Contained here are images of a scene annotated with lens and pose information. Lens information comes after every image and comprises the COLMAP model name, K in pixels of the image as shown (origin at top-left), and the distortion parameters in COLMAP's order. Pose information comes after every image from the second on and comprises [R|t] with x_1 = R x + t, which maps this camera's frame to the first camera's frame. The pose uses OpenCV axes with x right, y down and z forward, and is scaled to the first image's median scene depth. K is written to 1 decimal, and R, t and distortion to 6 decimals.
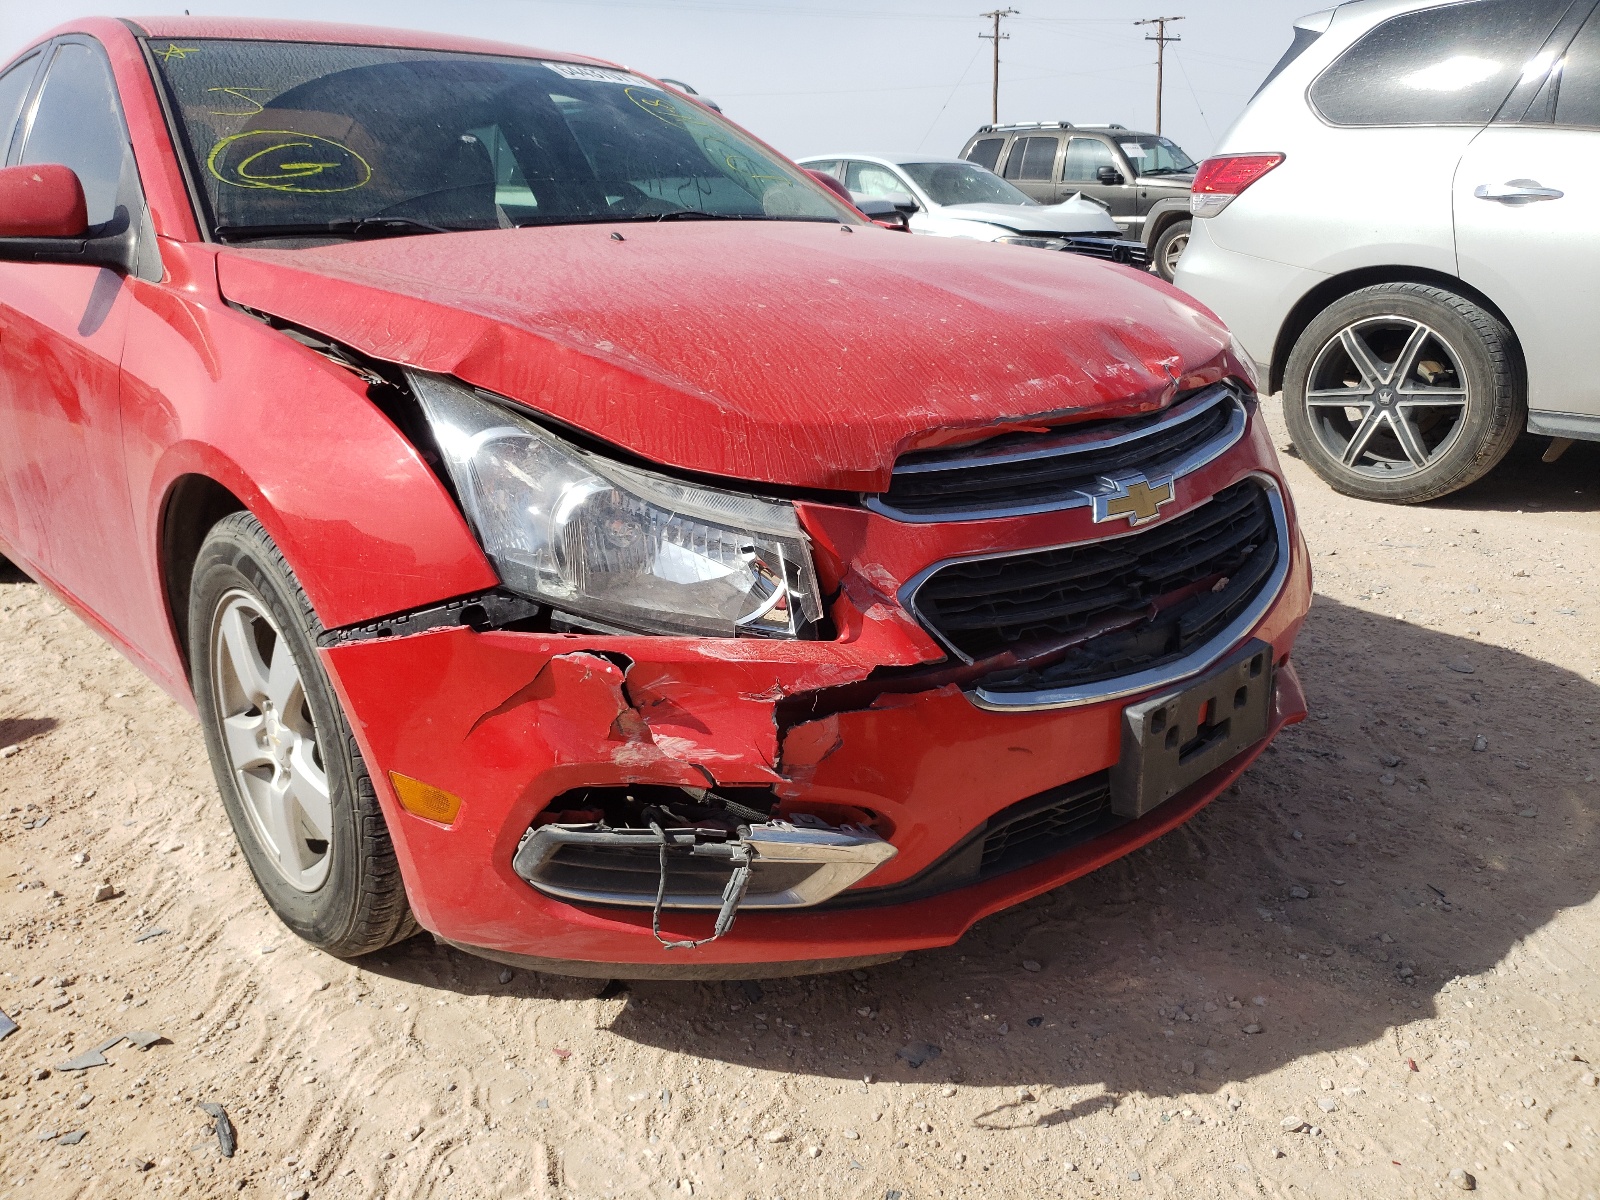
lens RADIAL K [[1200.3, 0, 800.0], [0, 1200.3, 600.0], [0, 0, 1]] dist [0.009237, 0.006265]
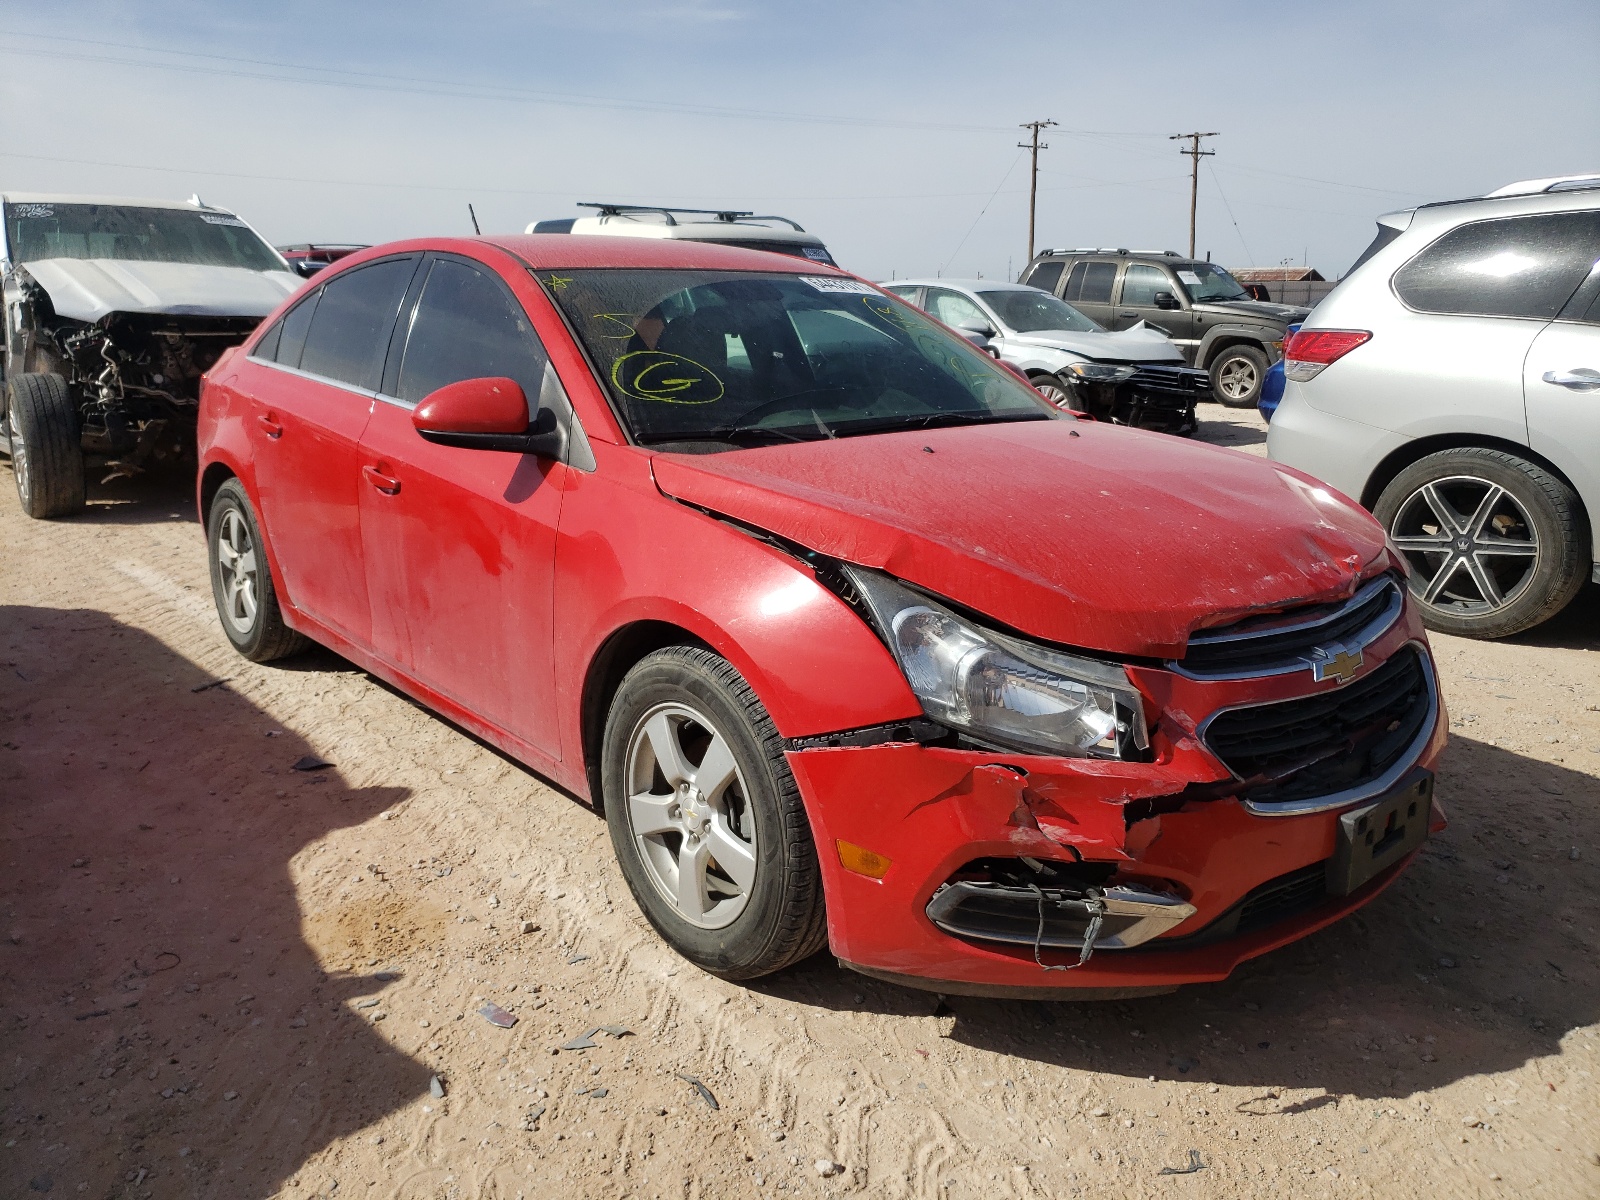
lens RADIAL K [[1199.4, 0, 800.0], [0, 1199.4, 600.0], [0, 0, 1]] dist [0.024263, -0.001152]
pose [[0.999287, 0.032405, -0.019361, -0.307444], [-0.033697, 0.996936, -0.070589, -0.036591], [0.017014, 0.071191, 0.997318, -0.391396]]
